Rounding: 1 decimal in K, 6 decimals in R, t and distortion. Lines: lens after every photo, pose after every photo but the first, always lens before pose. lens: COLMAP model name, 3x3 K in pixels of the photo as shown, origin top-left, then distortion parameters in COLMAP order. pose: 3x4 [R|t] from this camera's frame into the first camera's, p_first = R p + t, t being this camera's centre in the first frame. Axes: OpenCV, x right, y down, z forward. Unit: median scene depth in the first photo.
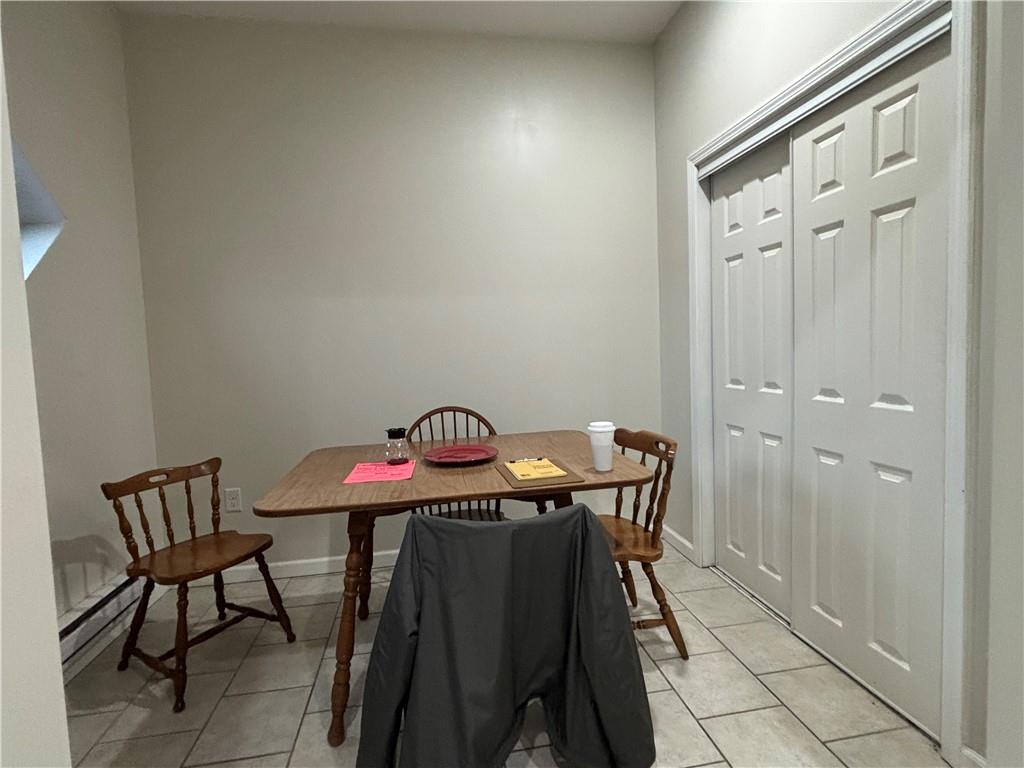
lens RADIAL K [[518.8, 0, 513.9], [0, 518.8, 386.1], [0, 0, 1]] dist [-0.004167, 0.000188]
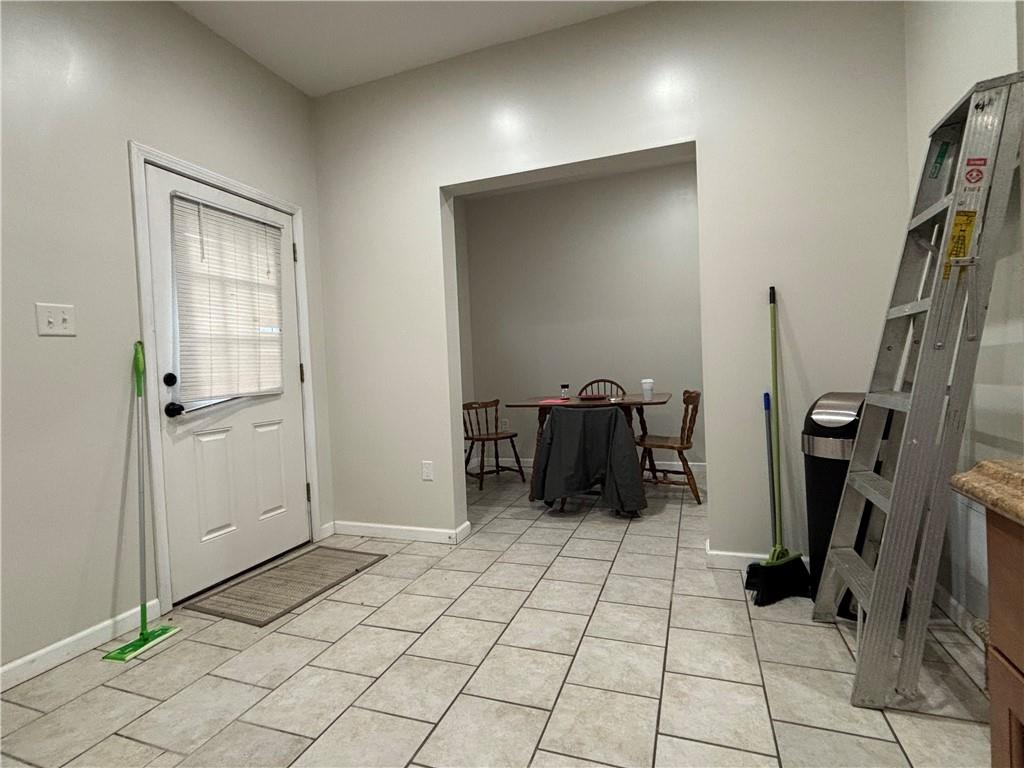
lens RADIAL K [[518.8, 0, 503.4], [0, 518.8, 378.0], [0, 0, 1]] dist [-0.004167, 0.000188]
pose [[0.859288, 0.006678, -0.511449, 0.641454], [-0.027949, 0.999034, -0.033915, 0.130492], [0.510728, 0.043437, 0.858644, -0.988958]]
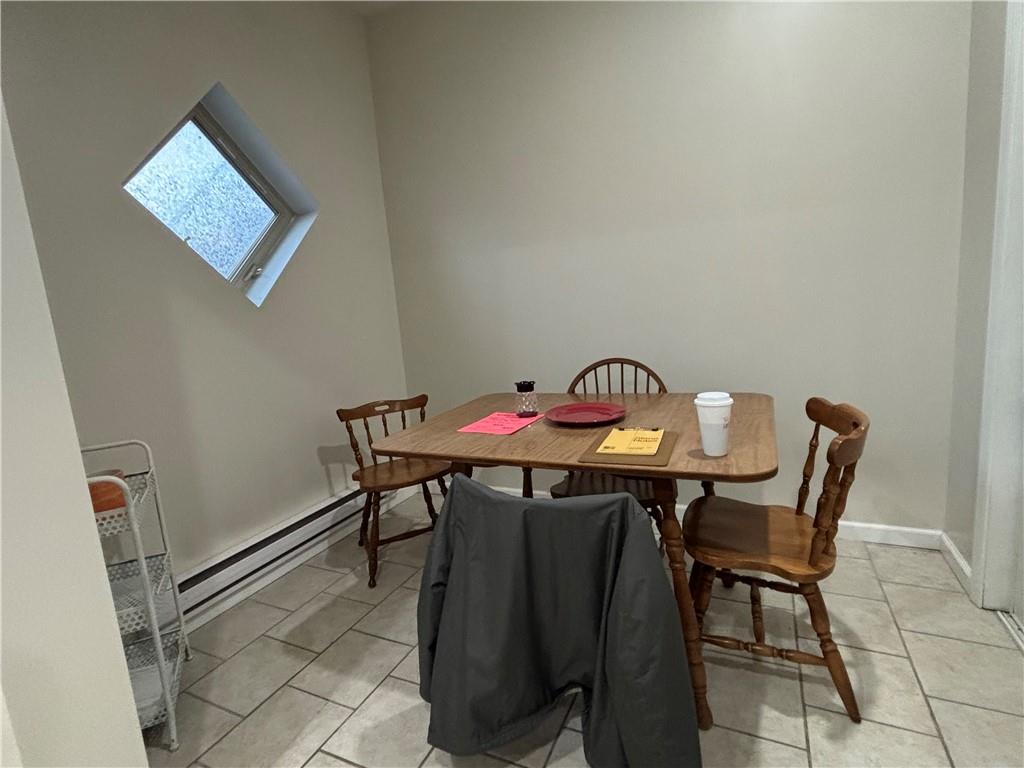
lens RADIAL K [[518.8, 0, 509.1], [0, 518.8, 382.9], [0, 0, 1]] dist [-0.004167, 0.000188]
pose [[0.811969, 0.065091, -0.580060, 0.303916], [0.005265, 0.992906, 0.118789, -0.032549], [0.583677, -0.099507, 0.805866, 0.164345]]
